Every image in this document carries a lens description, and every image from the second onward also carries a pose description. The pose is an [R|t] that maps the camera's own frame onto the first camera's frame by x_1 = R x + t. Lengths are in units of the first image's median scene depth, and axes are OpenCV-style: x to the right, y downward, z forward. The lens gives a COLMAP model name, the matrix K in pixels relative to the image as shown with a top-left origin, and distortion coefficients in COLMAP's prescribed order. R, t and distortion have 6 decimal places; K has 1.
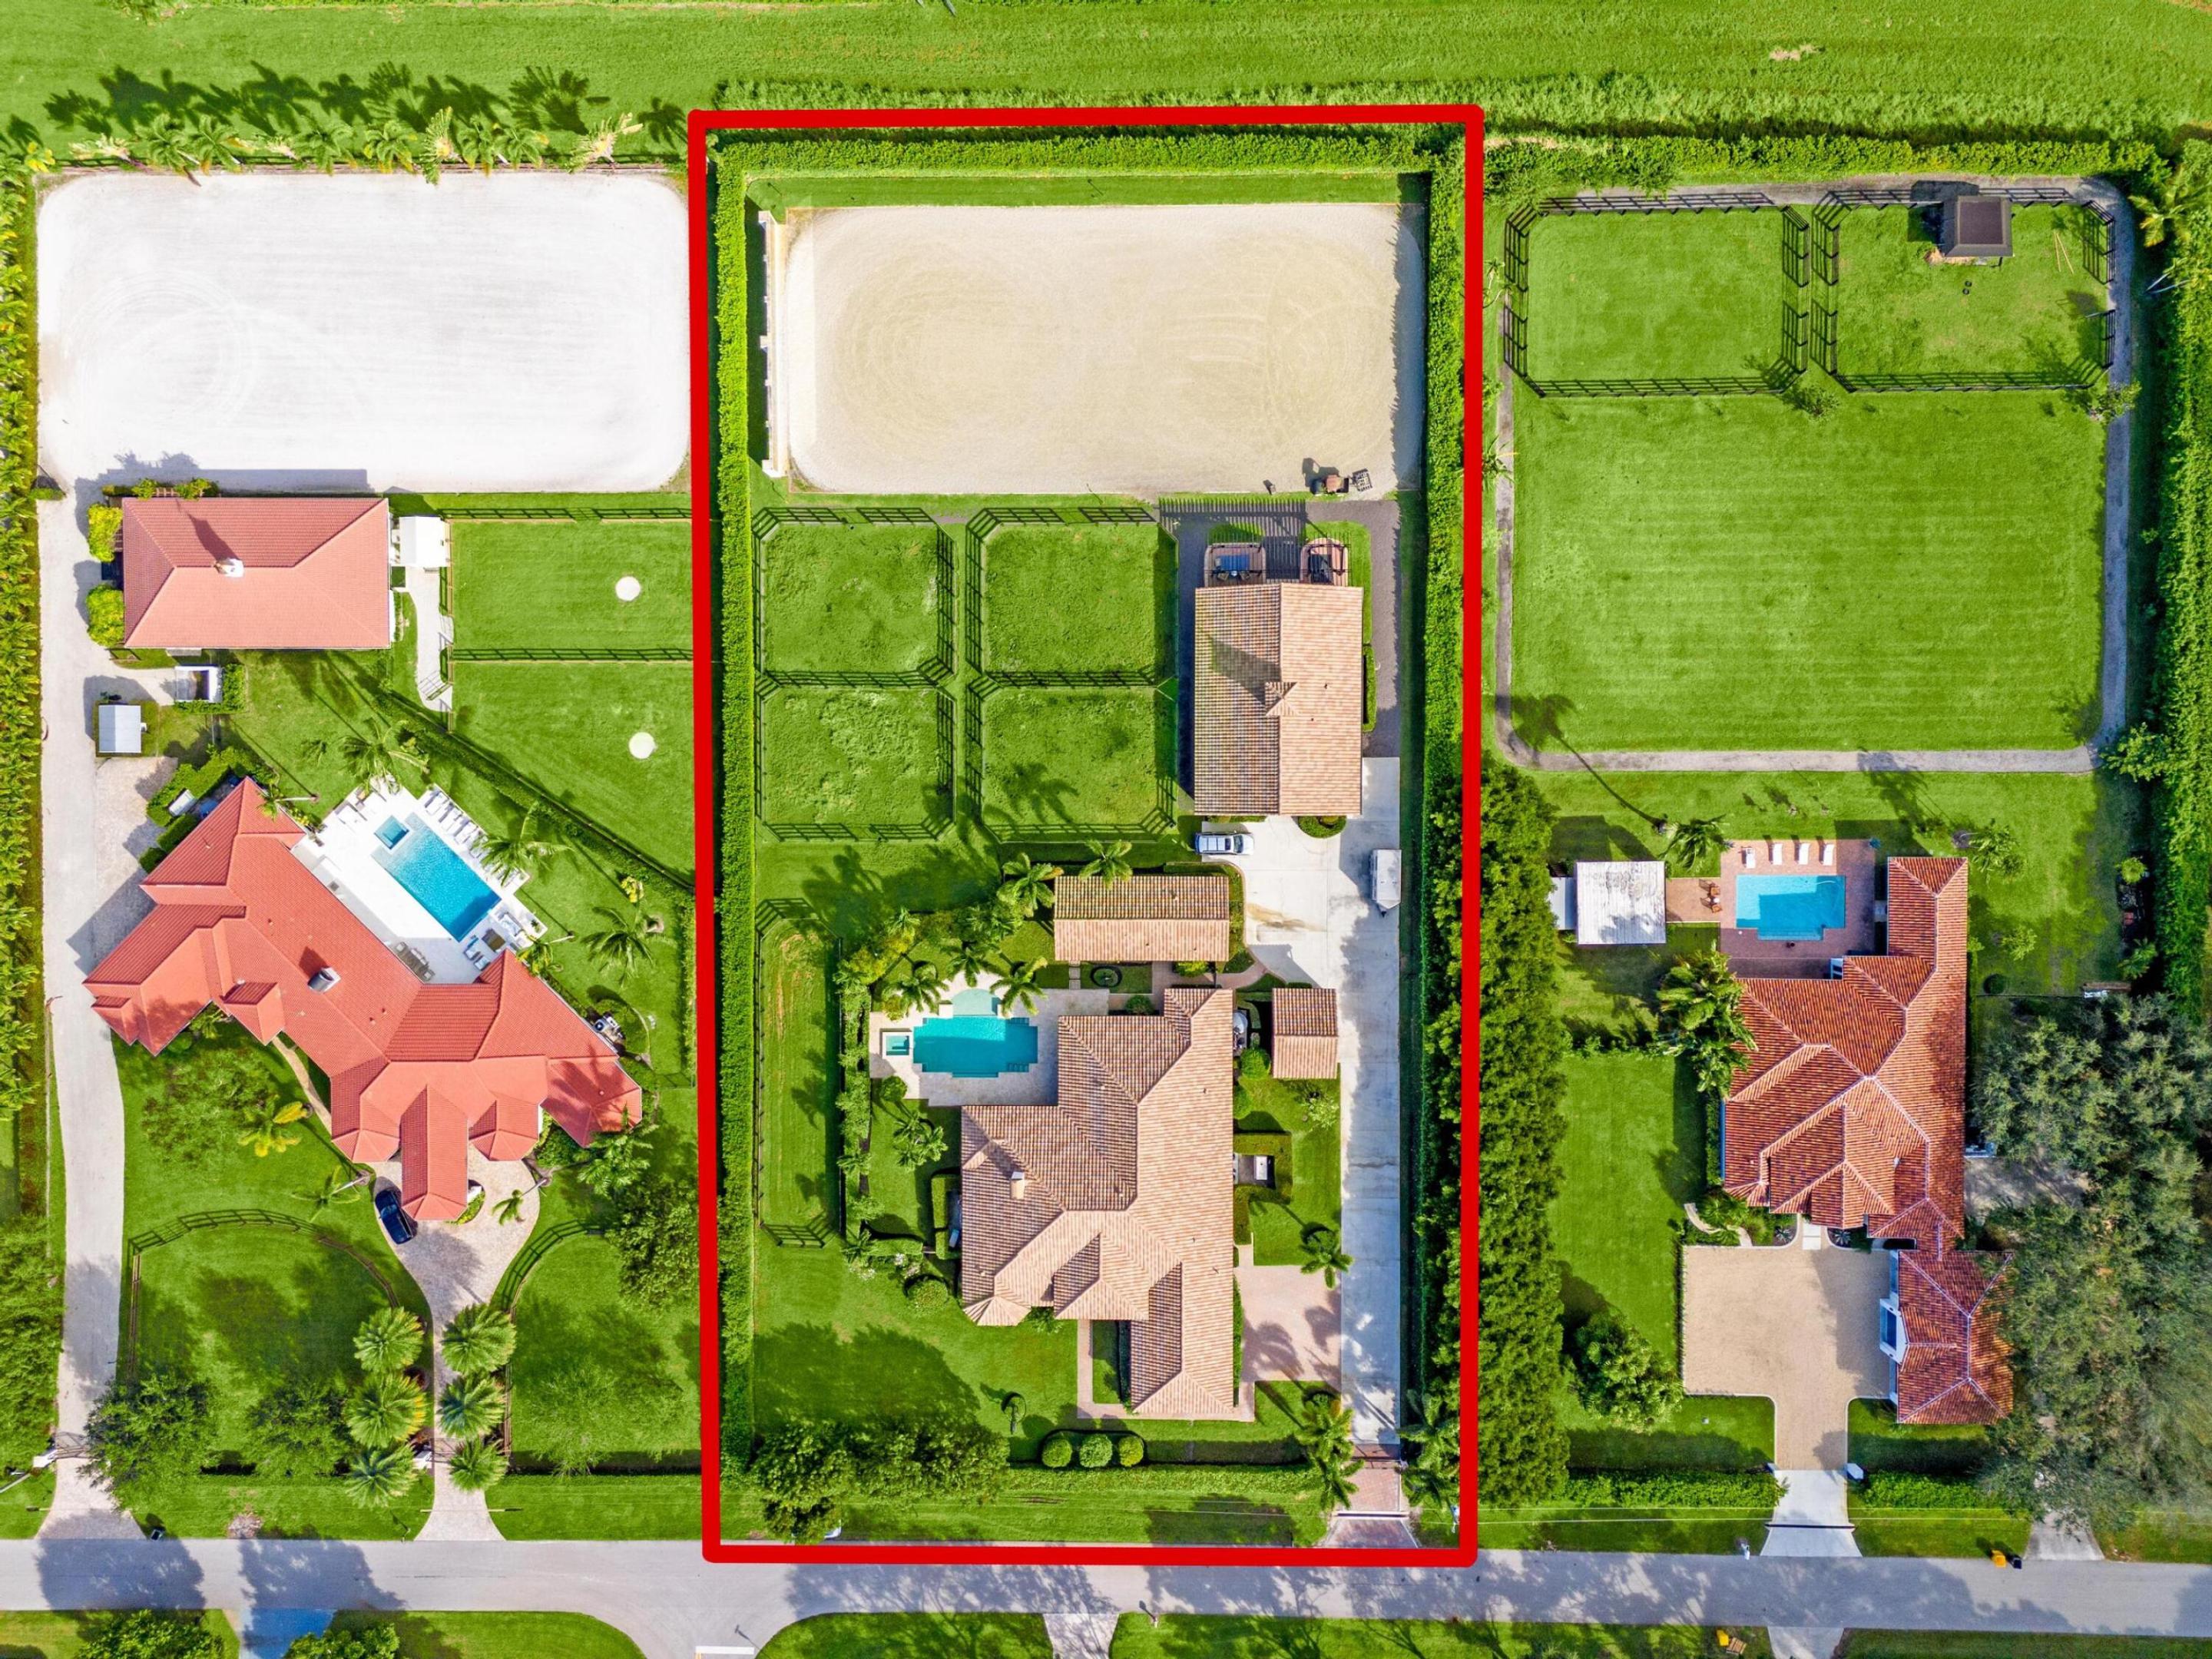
lens RADIAL K [[1615.6, 0, 1111.7], [0, 1615.6, 825.1], [0, 0, 1]] dist [0.094851, -0.101207]
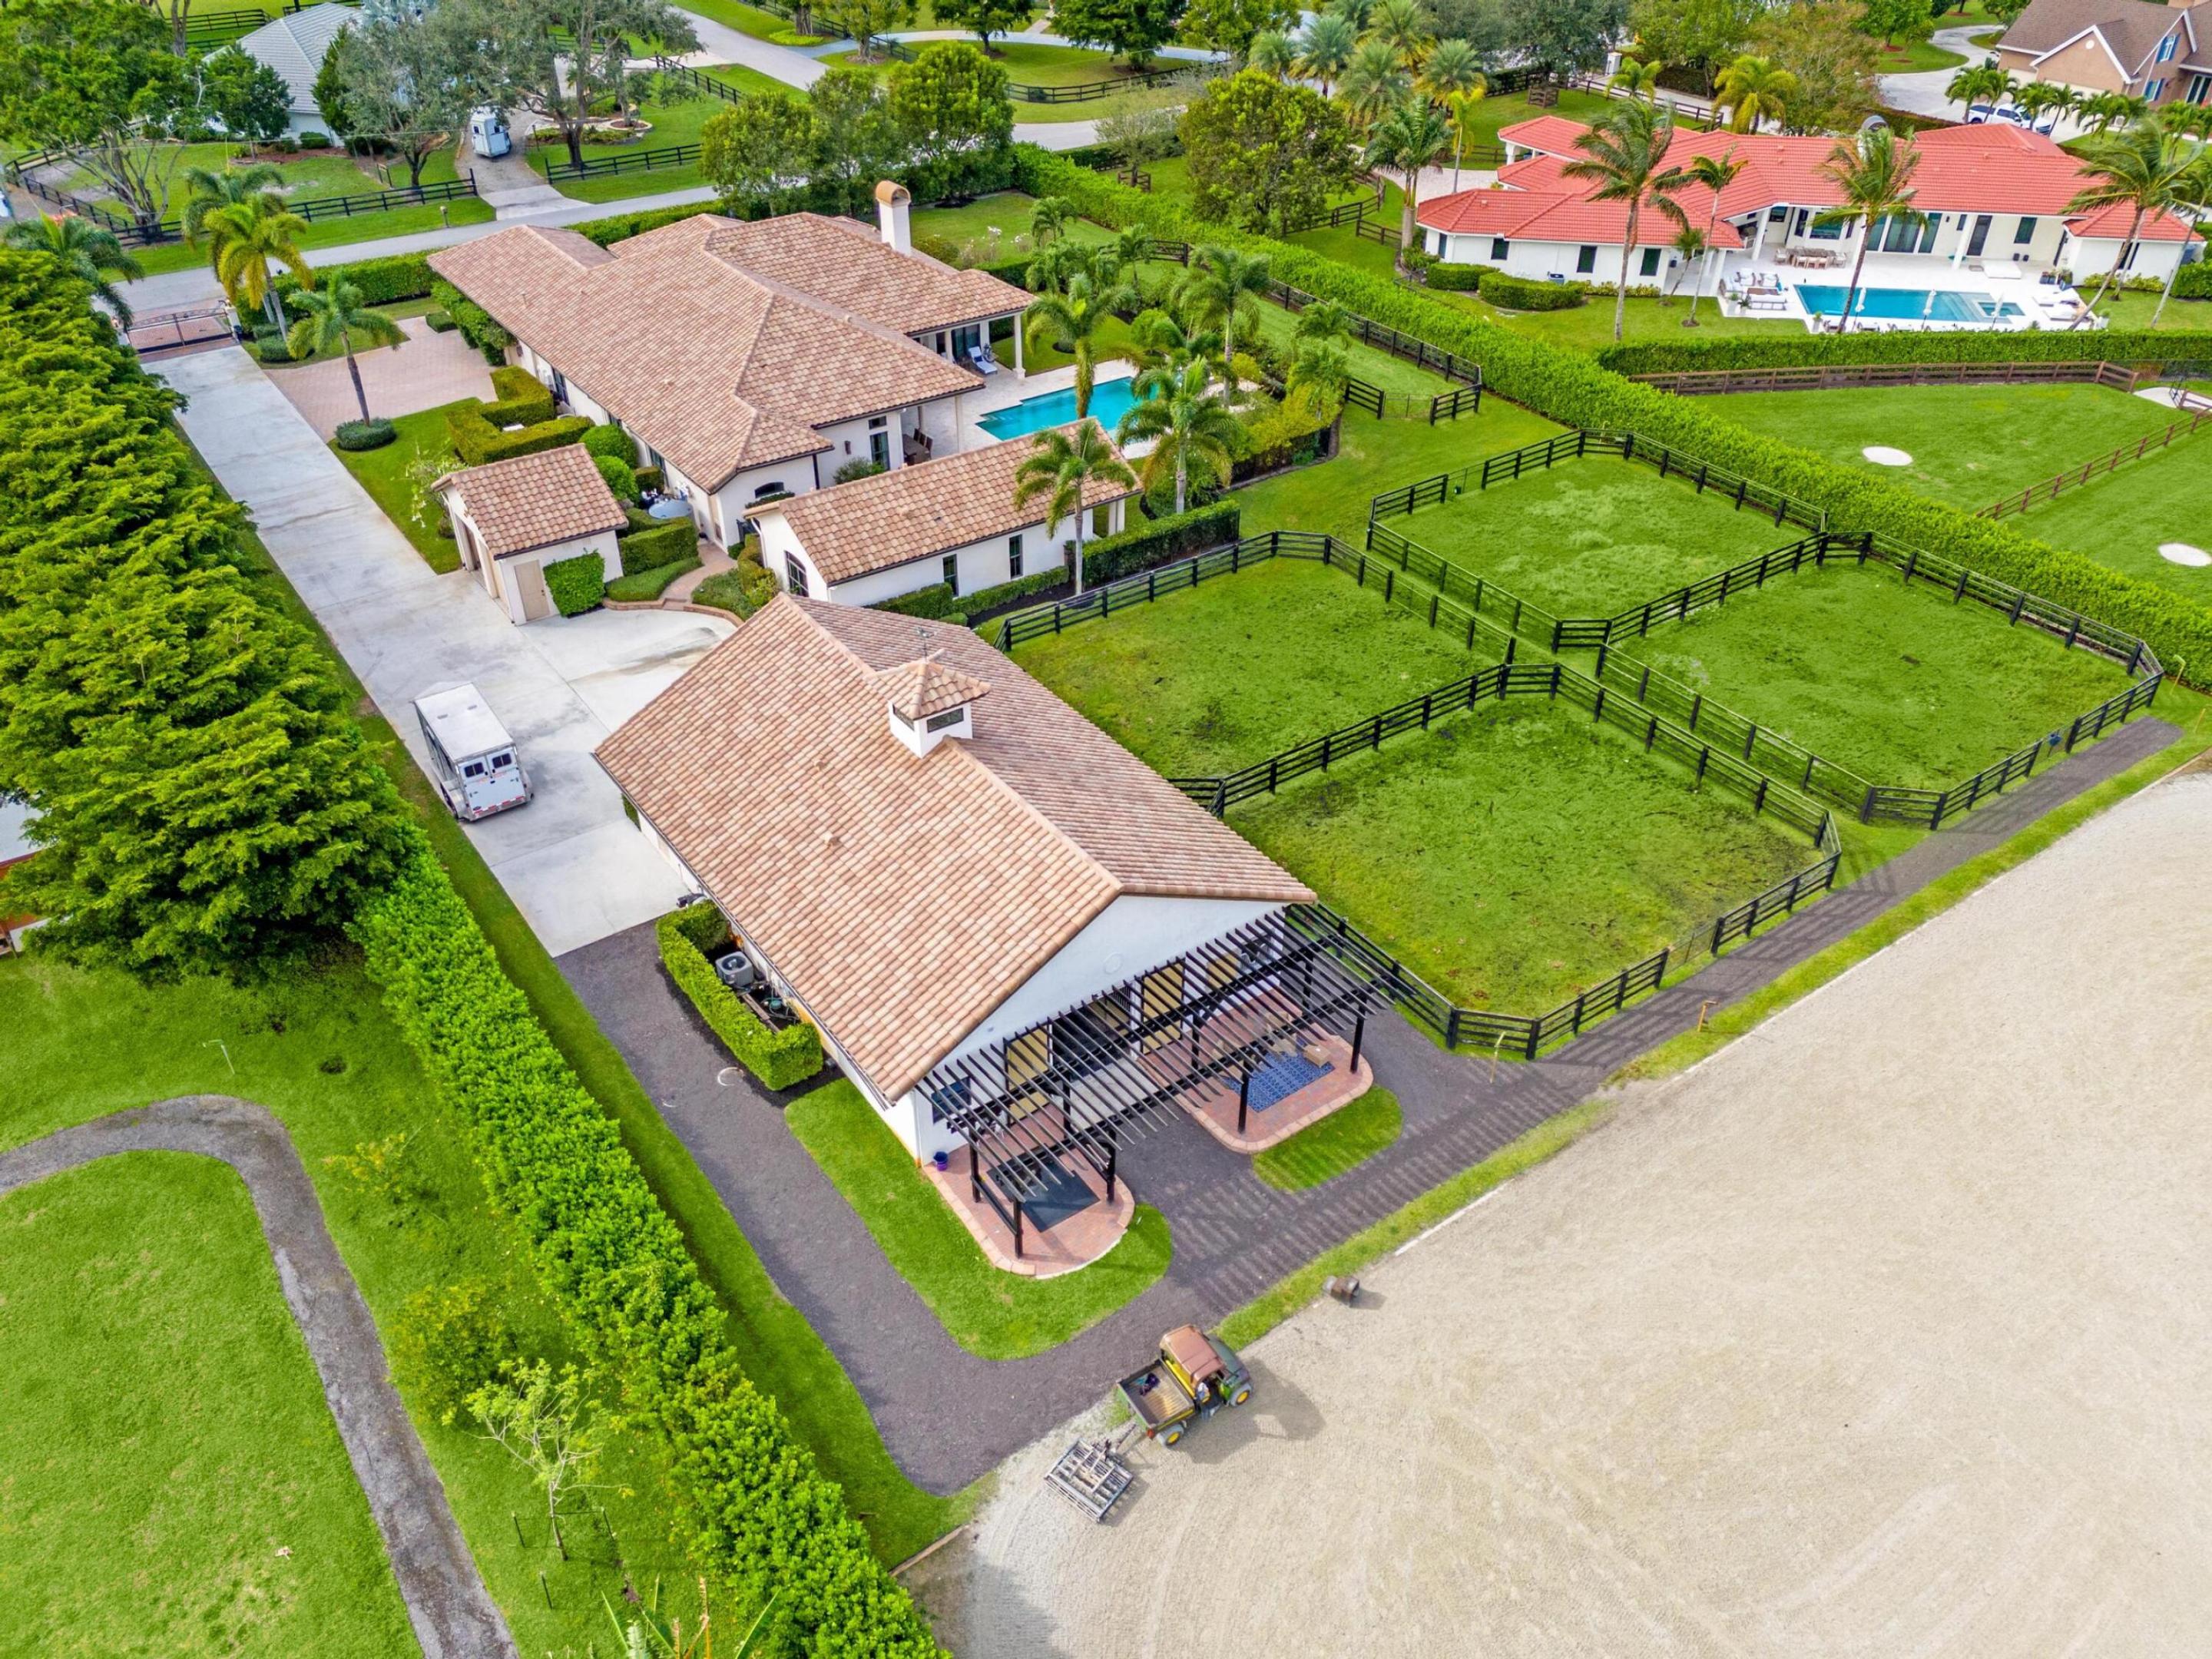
lens RADIAL K [[1656.0, 0, 1106.0], [0, 1656.0, 829.5], [0, 0, 1]] dist [0.103150, -0.135024]
pose [[-0.812630, 0.357709, -0.460083, 0.235692], [-0.582778, -0.500729, 0.640032, -0.325842], [-0.001432, 0.788235, 0.615372, 0.754615]]
